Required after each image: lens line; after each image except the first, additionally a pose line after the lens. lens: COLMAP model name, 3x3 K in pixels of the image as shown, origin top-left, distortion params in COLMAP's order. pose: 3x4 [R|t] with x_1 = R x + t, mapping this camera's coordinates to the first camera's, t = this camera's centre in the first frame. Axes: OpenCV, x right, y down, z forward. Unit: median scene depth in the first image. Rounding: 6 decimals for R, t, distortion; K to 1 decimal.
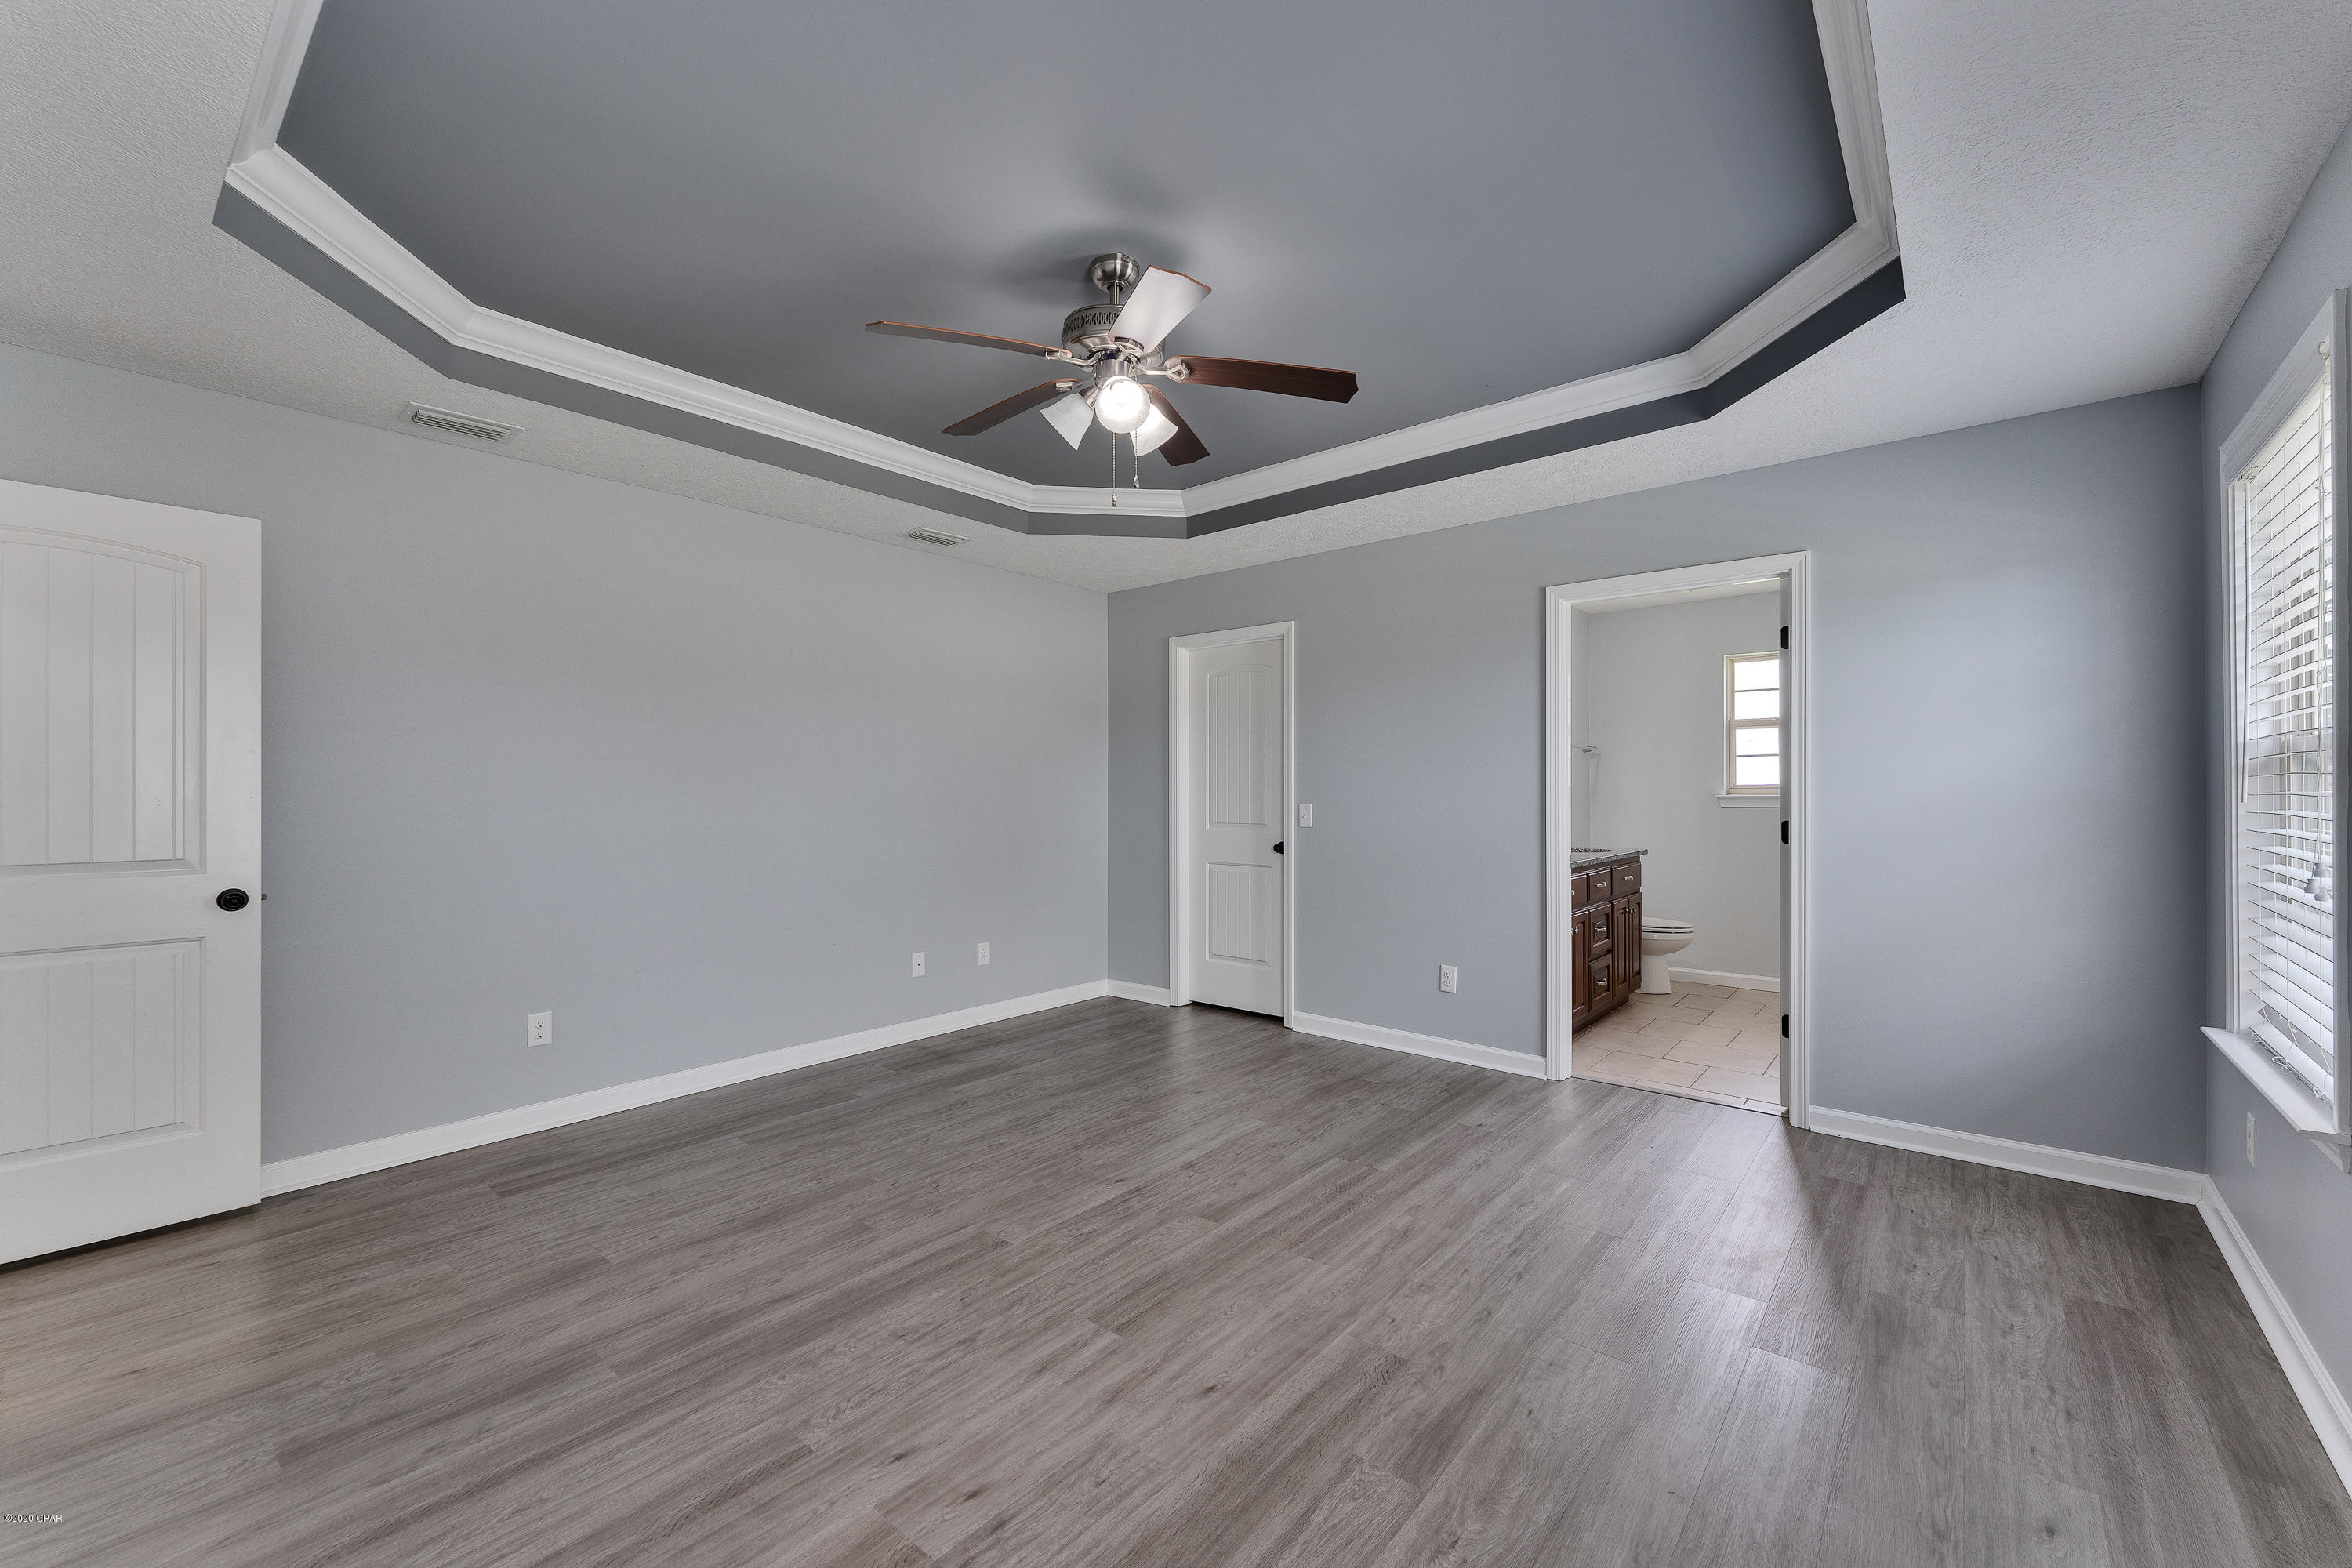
lens RADIAL K [[939.1, 0, 1178.2], [0, 939.1, 790.7], [0, 0, 1]] dist [0.001459, 0.000185]
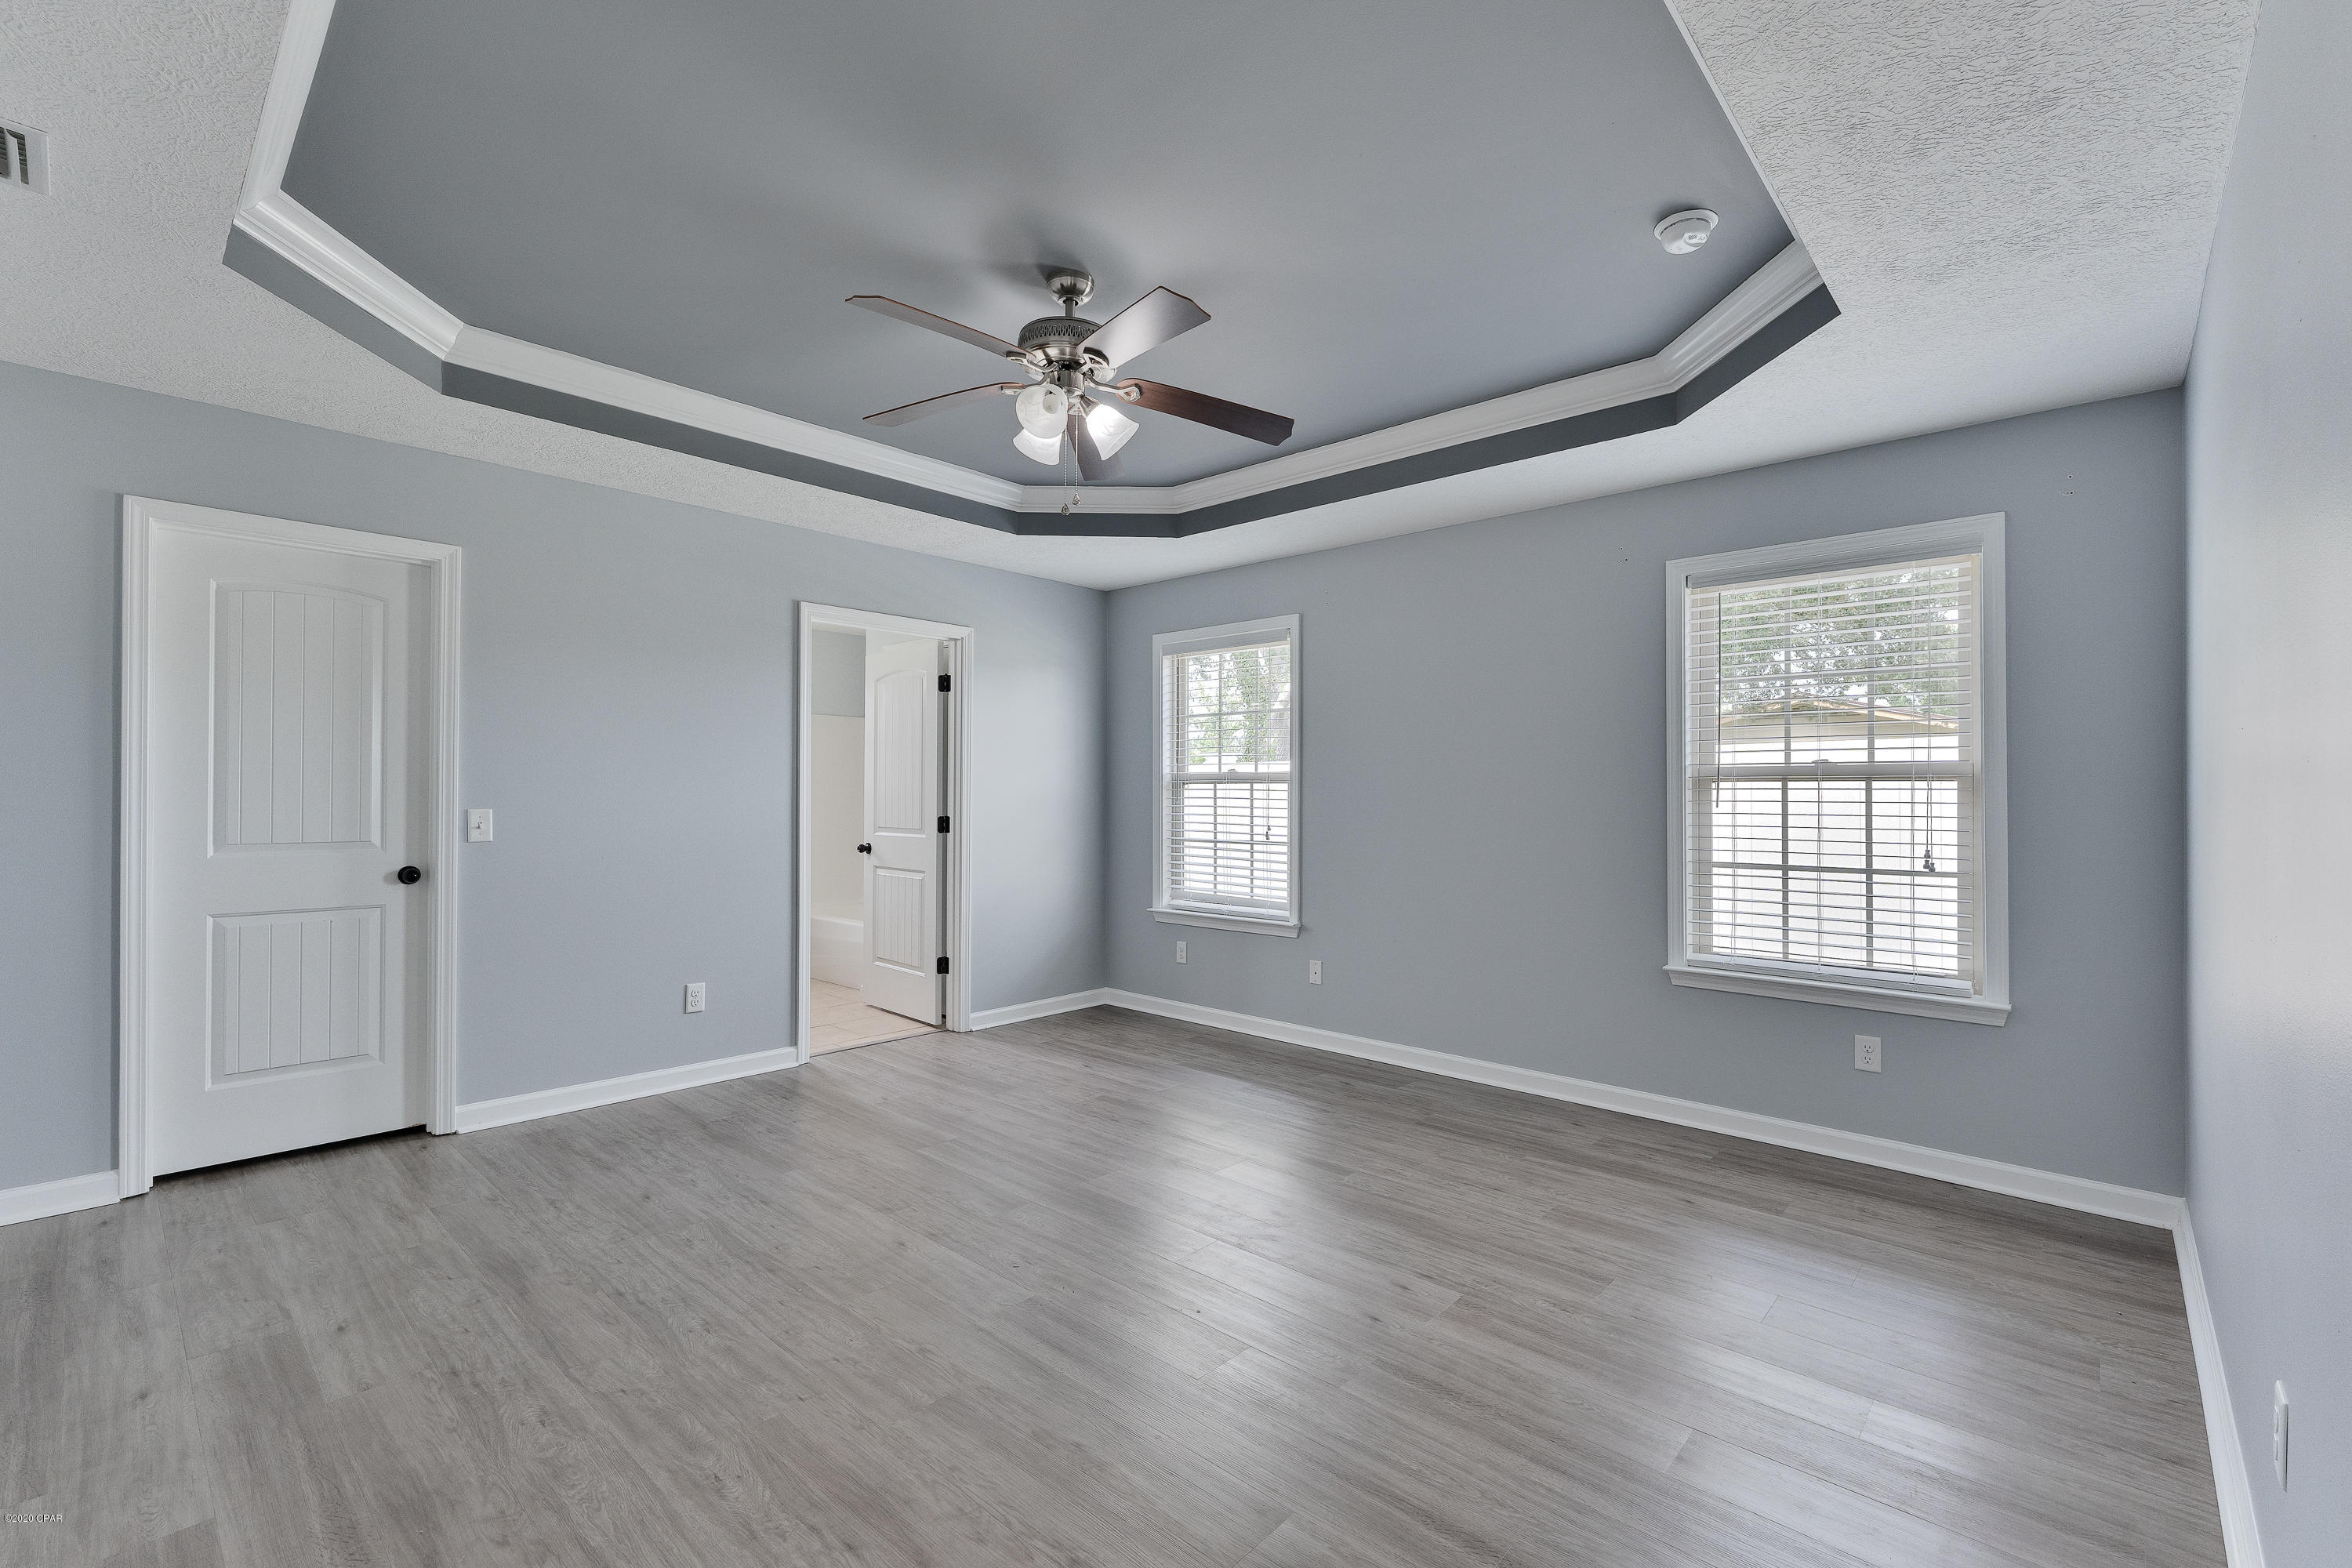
lens RADIAL K [[987.2, 0, 1193.7], [0, 987.2, 791.0], [0, 0, 1]] dist [-0.005004, 0.000447]
pose [[0.043425, 0.008540, 0.999020, -0.703382], [-0.008516, 0.999930, -0.008177, 0.002440], [-0.999020, -0.008153, 0.043495, 0.508853]]
